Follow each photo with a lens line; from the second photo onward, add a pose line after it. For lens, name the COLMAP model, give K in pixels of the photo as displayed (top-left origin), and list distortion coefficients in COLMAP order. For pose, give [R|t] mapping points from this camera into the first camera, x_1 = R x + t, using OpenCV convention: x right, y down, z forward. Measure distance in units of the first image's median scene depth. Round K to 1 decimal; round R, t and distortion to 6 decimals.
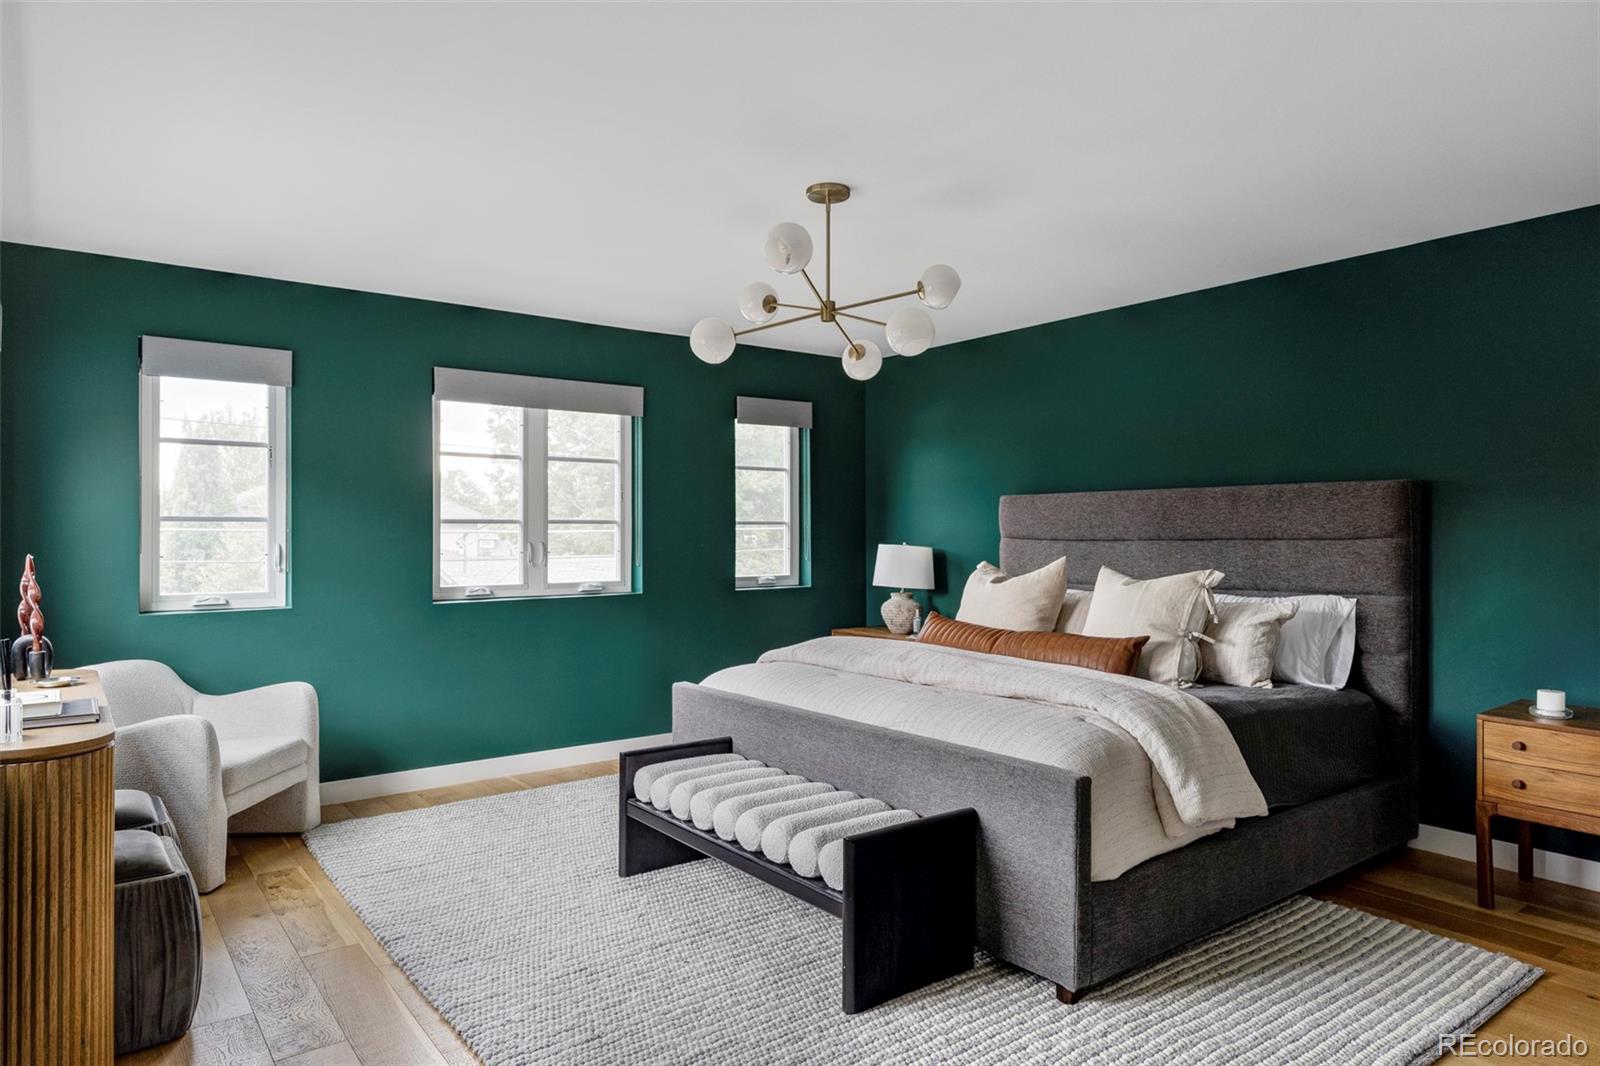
lens RADIAL K [[985.0, 0, 800.0], [0, 985.0, 533.0], [0, 0, 1]] dist [0.001953, 0.000634]
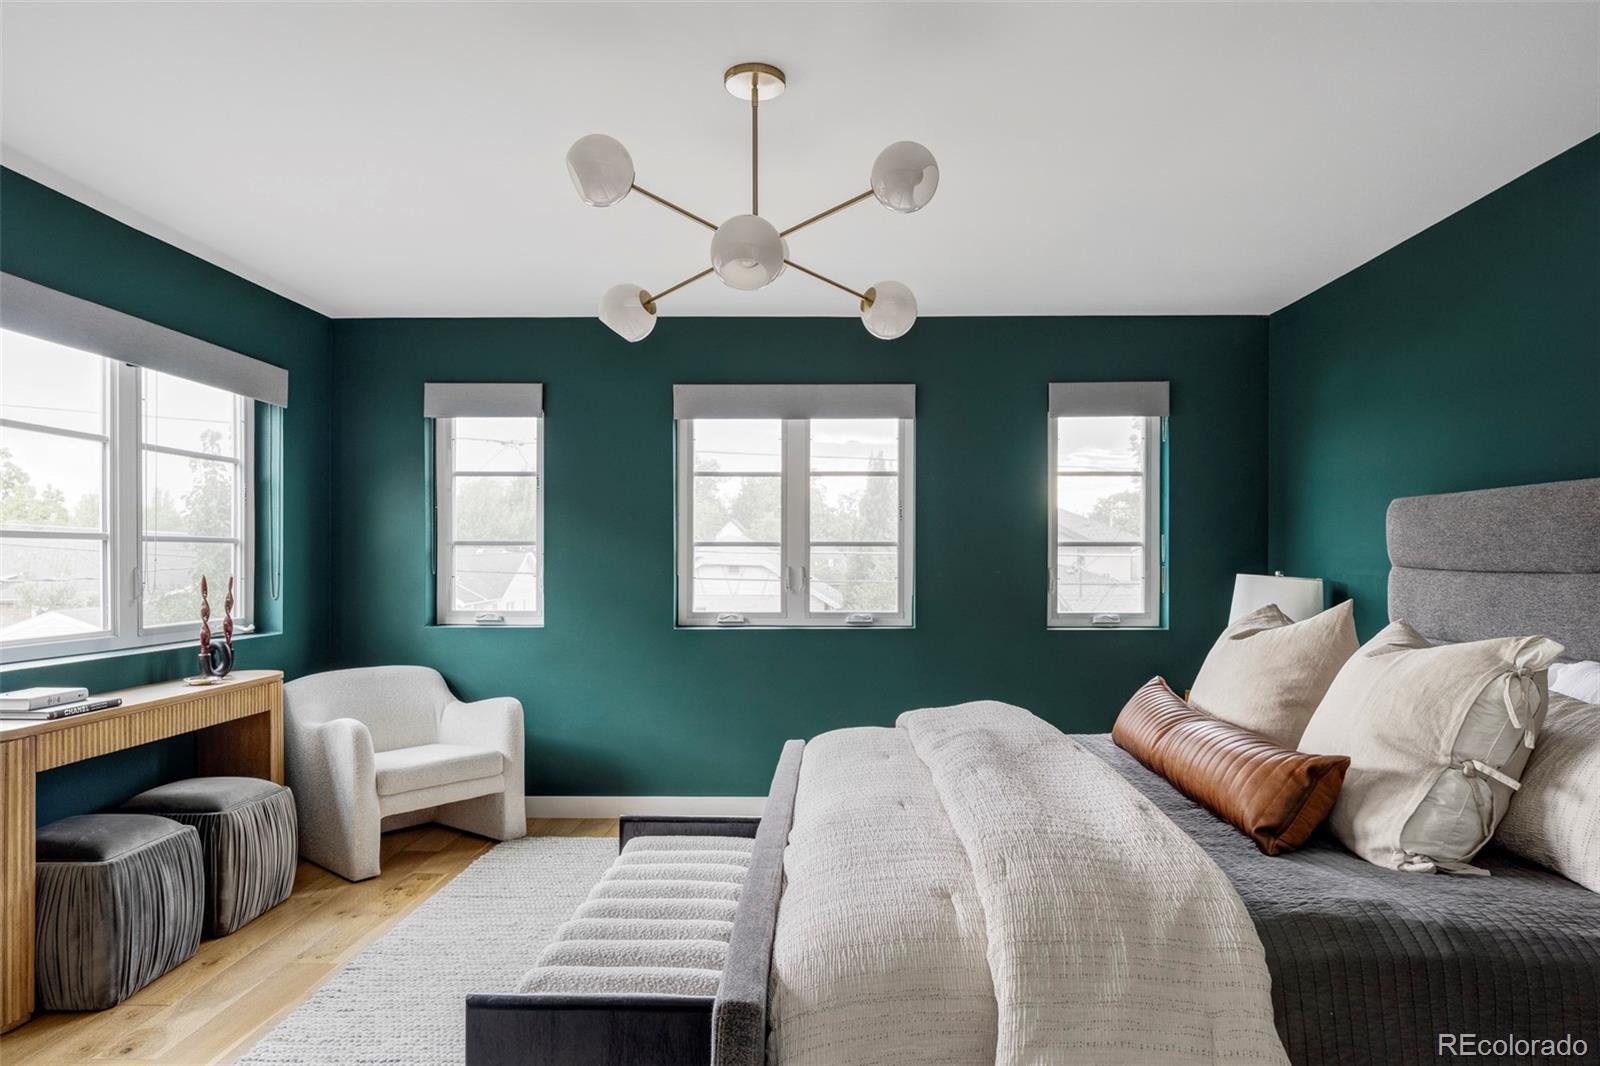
lens RADIAL K [[1012.4, 0, 803.0], [0, 1012.4, 560.1], [0, 0, 1]] dist [0.001940, 0.002359]
pose [[0.780176, 0.004830, -0.625542, 0.351758], [-0.001816, 0.999983, 0.005456, -0.001839], [0.625558, -0.003120, 0.780172, 0.302479]]
